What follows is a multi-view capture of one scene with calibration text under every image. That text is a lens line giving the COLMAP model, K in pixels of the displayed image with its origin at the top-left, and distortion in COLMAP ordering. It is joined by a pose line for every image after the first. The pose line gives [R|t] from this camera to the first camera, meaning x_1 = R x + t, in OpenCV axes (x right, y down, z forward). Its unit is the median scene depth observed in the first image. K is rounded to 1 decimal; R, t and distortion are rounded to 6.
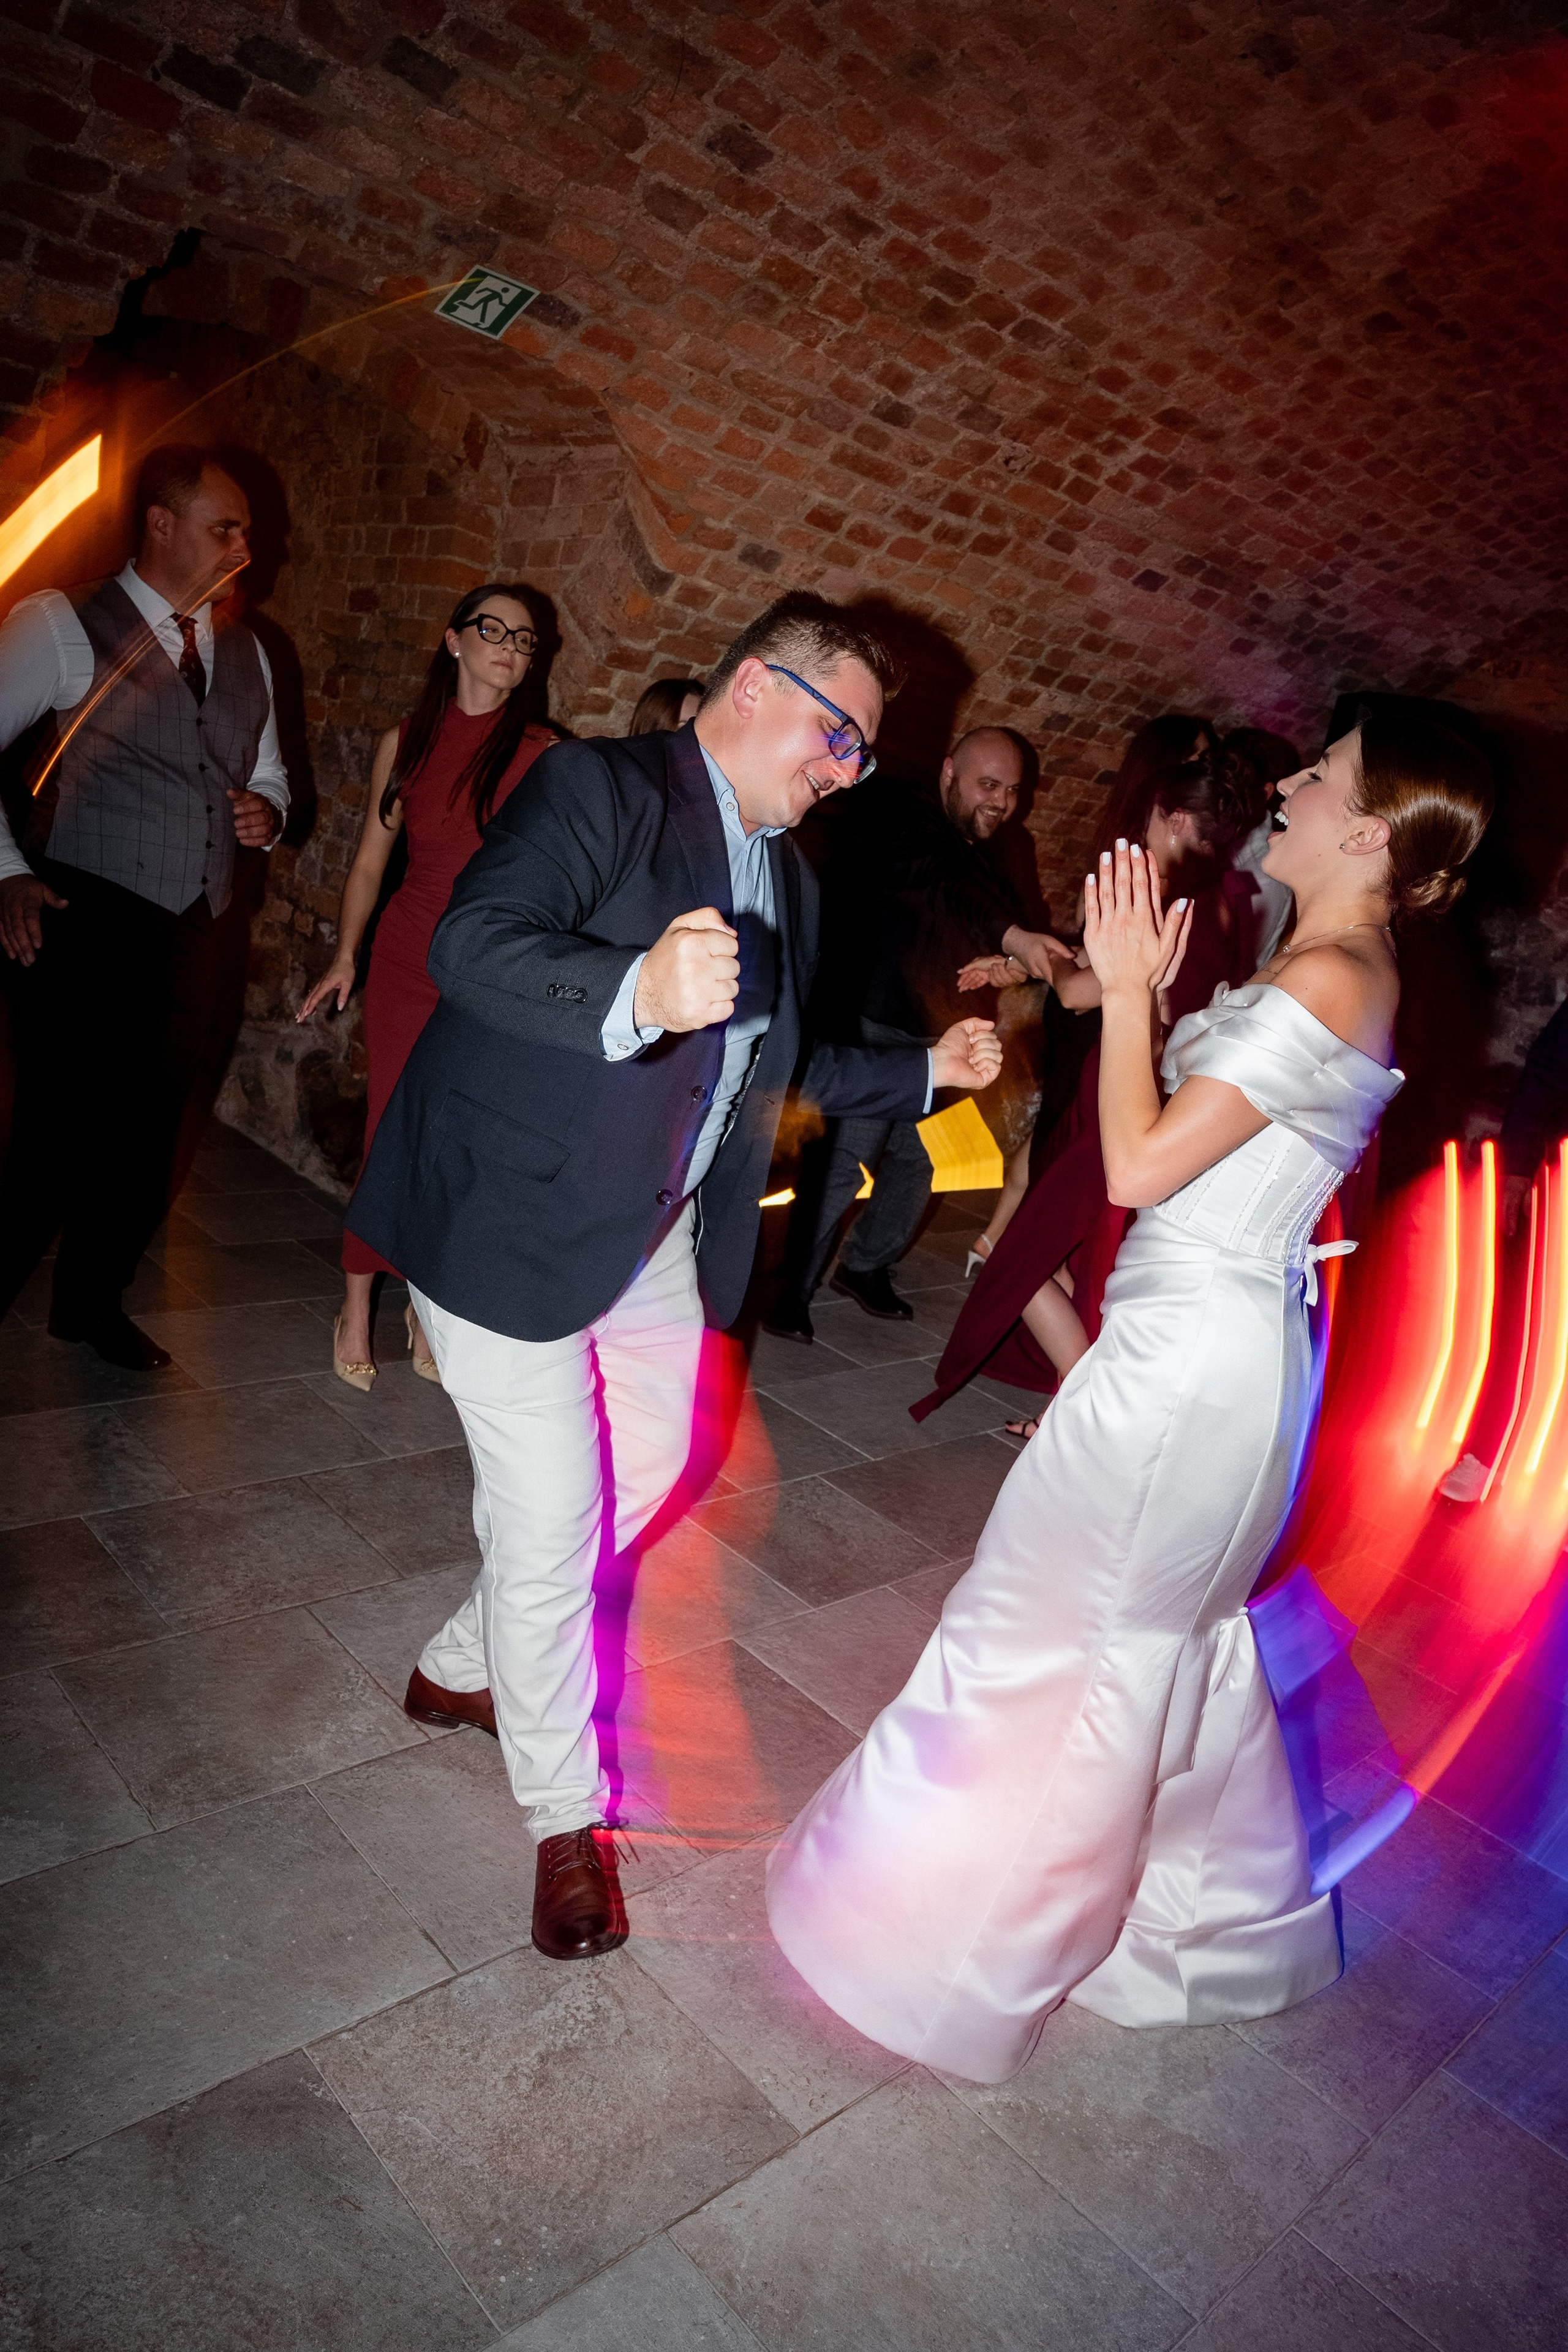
lens RADIAL K [[1548.0, 0, 791.8], [0, 1548.0, 1181.9], [0, 0, 1]] dist [-0.002364, -0.014734]
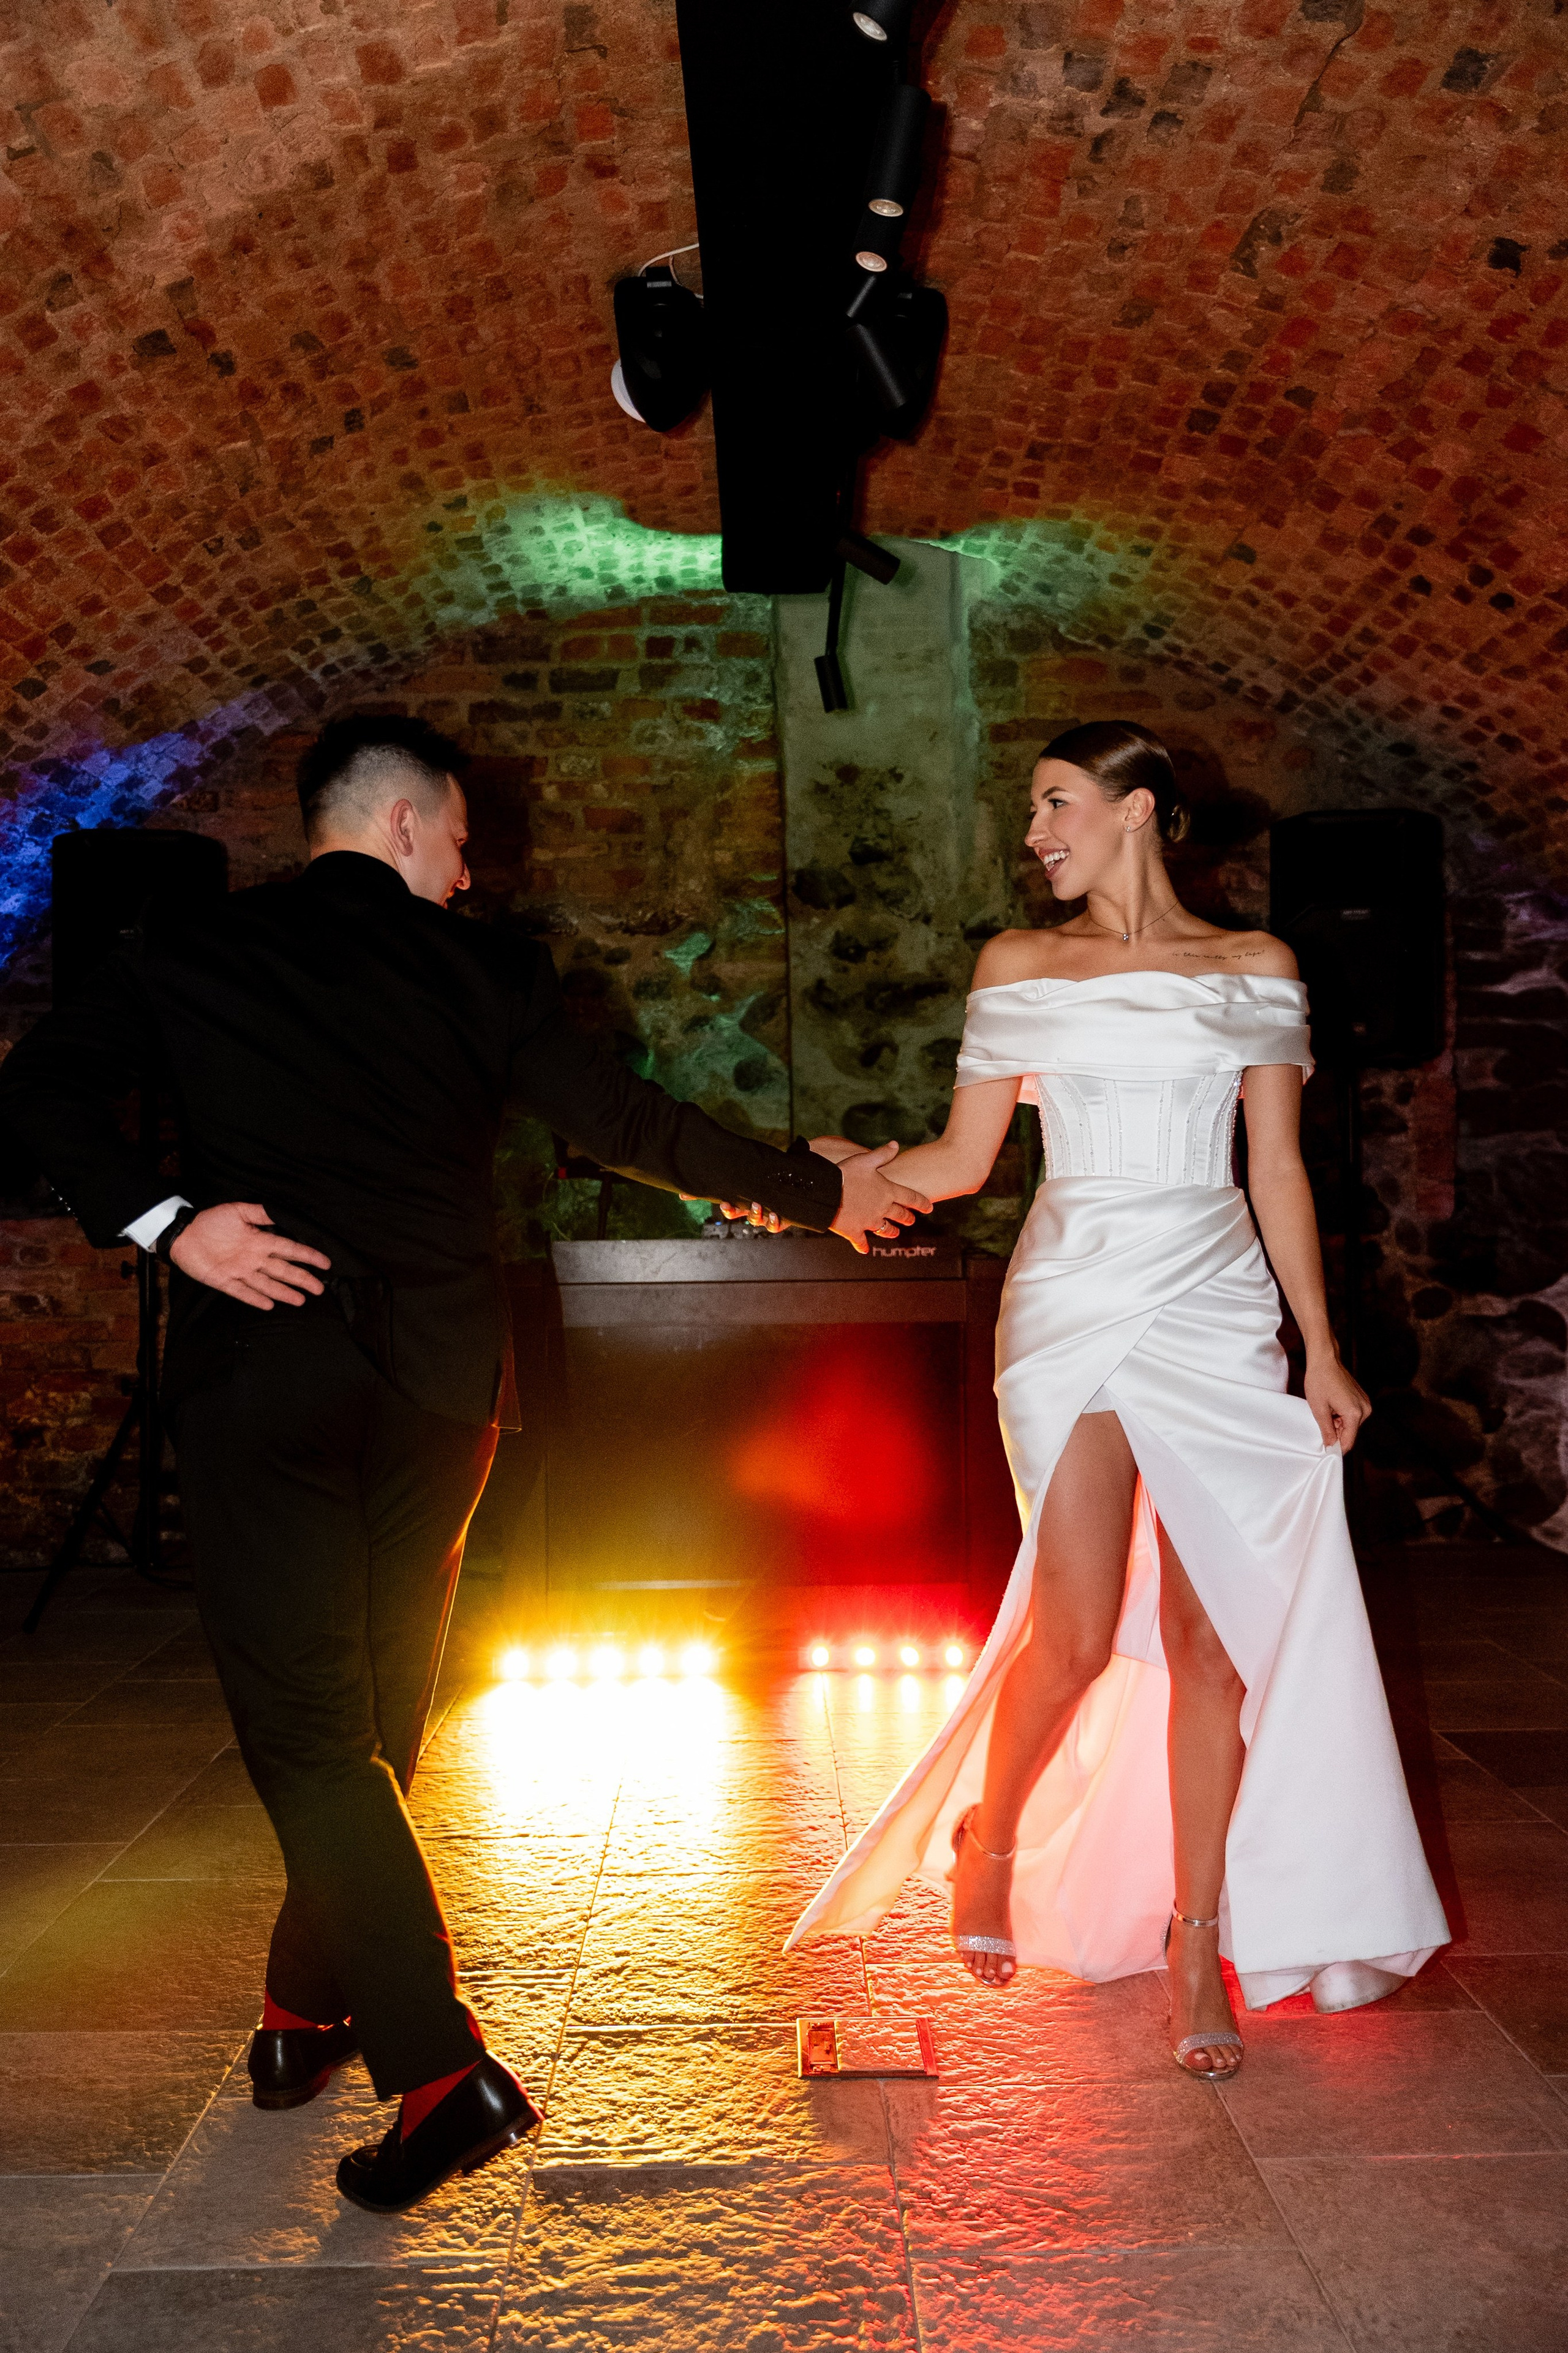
lens RADIAL K [[2047.7, 0, 784.0], [0, 2047.7, 1176.5], [0, 0, 1]] dist [-0.006903, -0.000865]
pose [[0.666773, -0.189314, 0.720815, -0.226356], [0.323635, 0.944794, -0.051232, 0.020305], [-0.671323, 0.267441, 0.691231, 0.127193]]
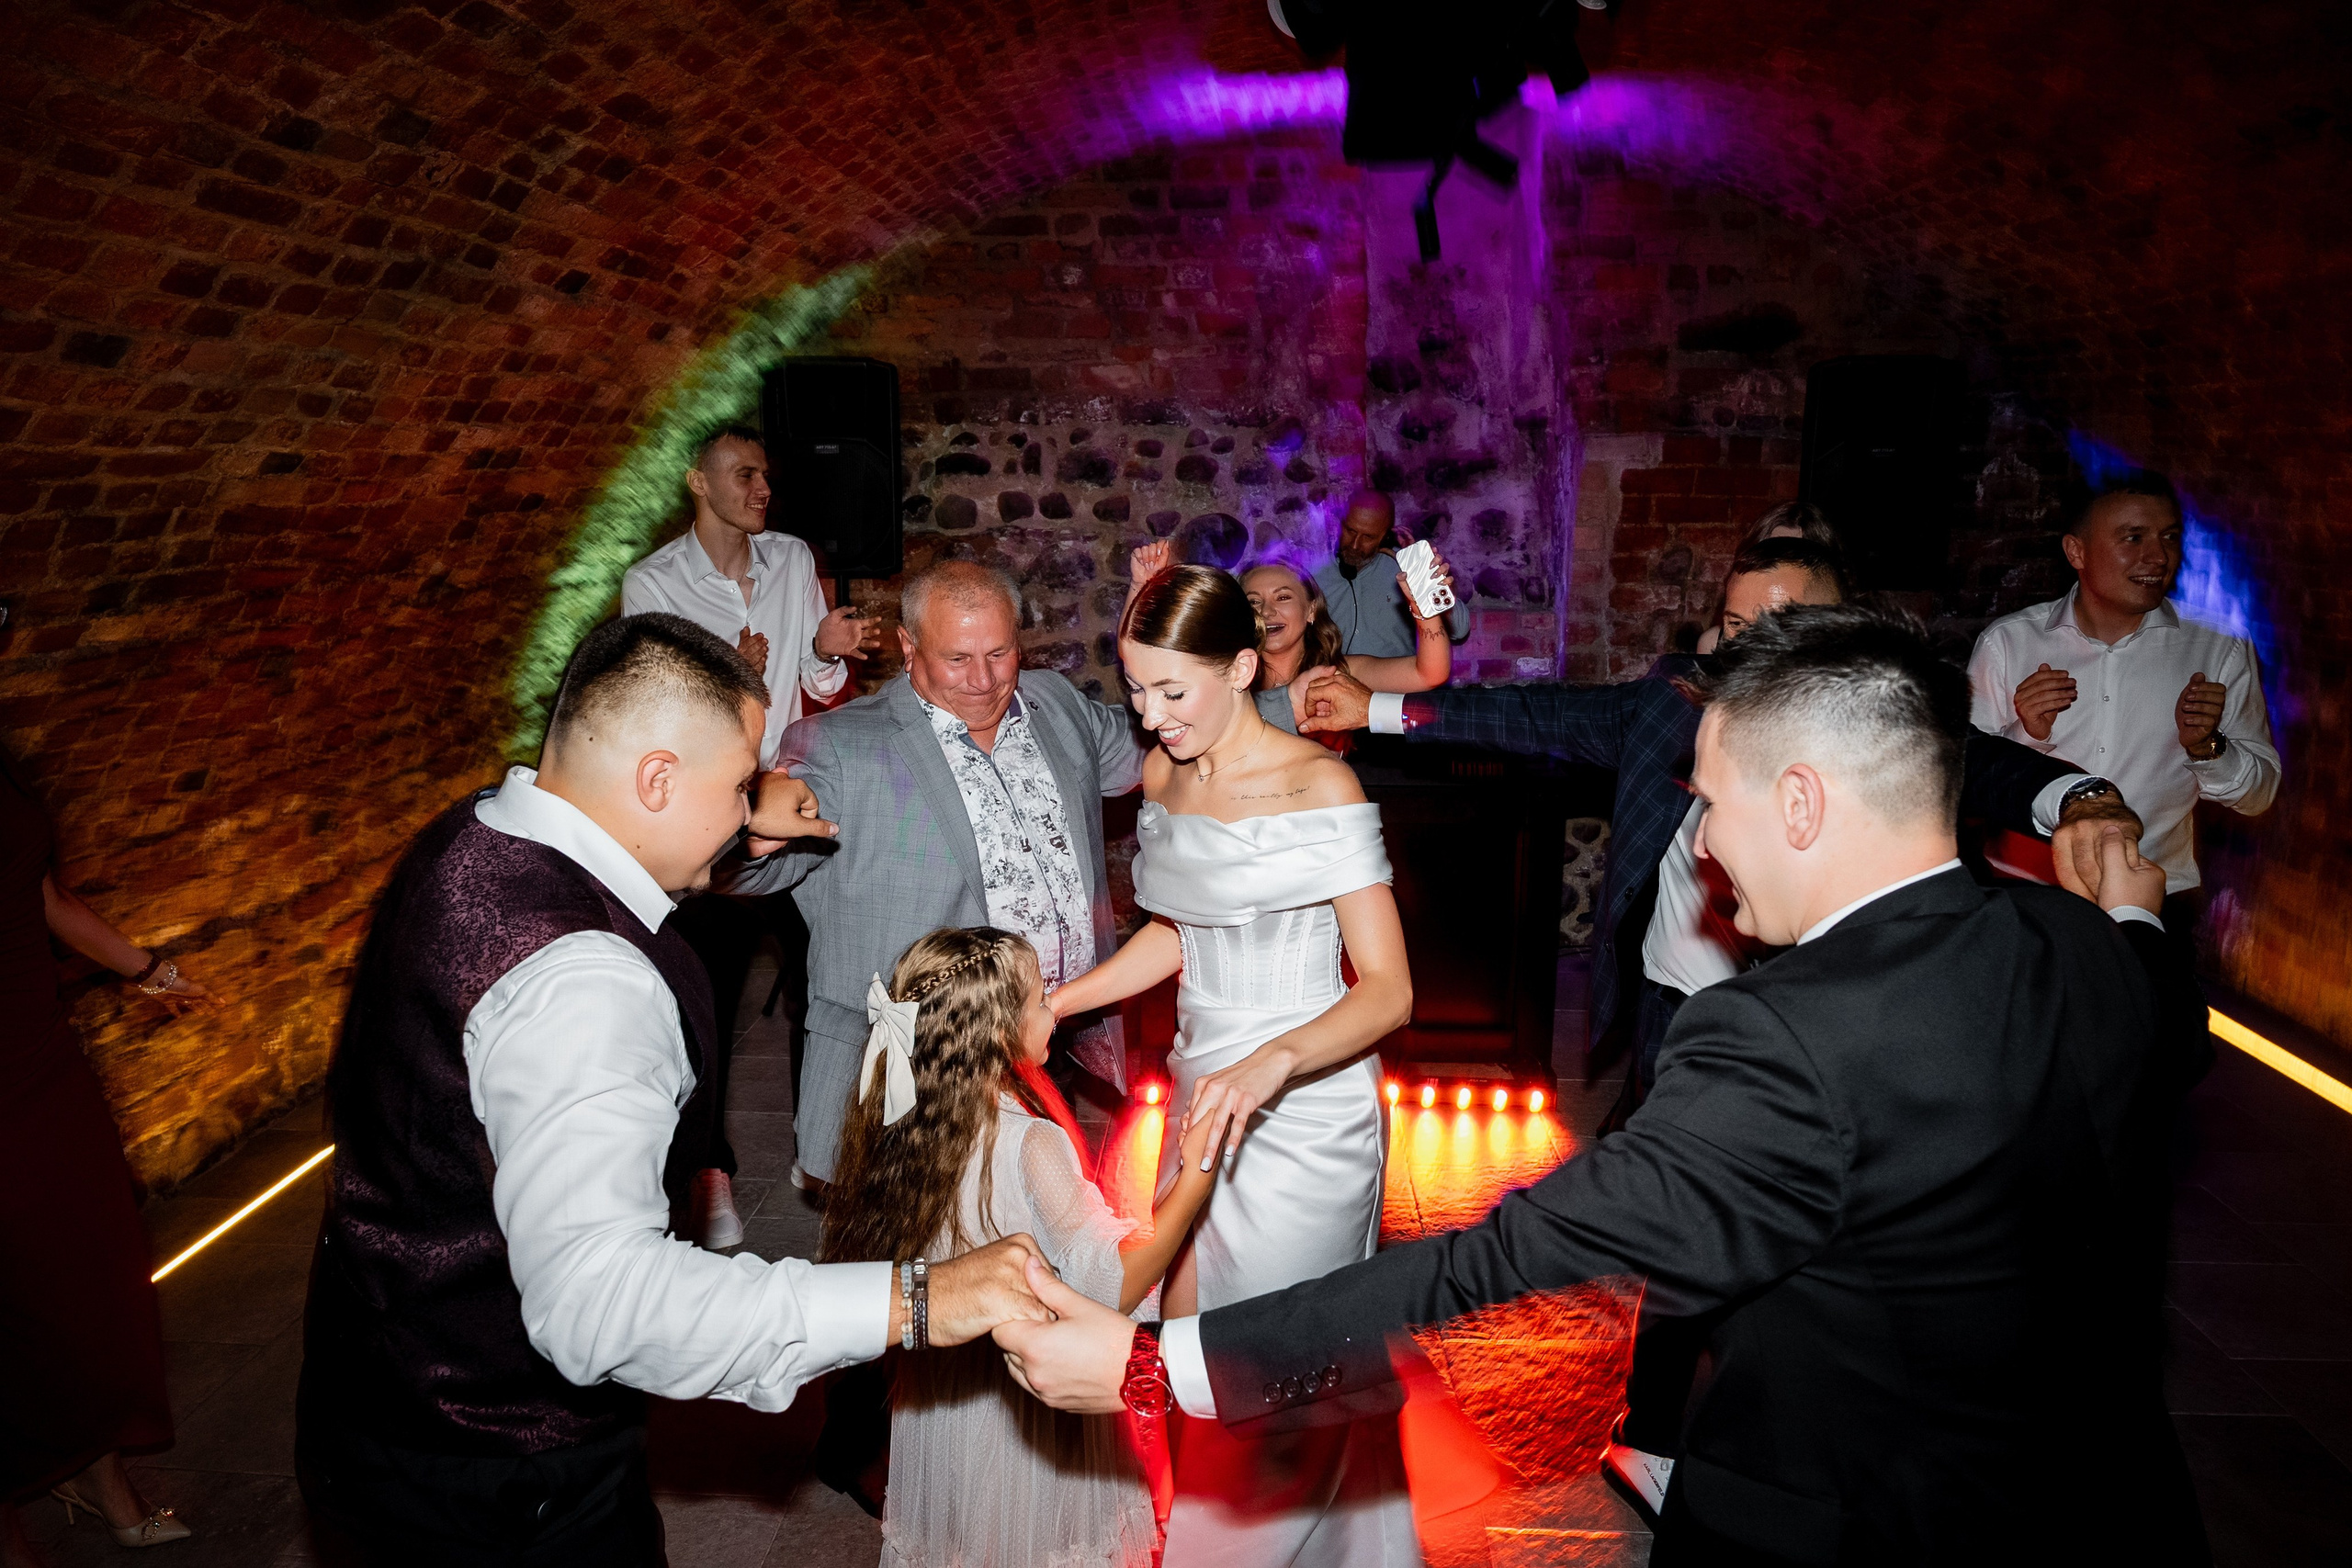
lens RADIAL K [[1542.4, 0, 1172.1], [0, 1542.4, 794.8], [0, 0, 1]] dist [-0.007899, -0.005701]
pose [[0.718997, -0.322732, 0.615539, -0.147477], [0.302483, 0.942678, 0.140930, -0.173565], [-0.625738, 0.084862, 0.775404, 0.220816]]
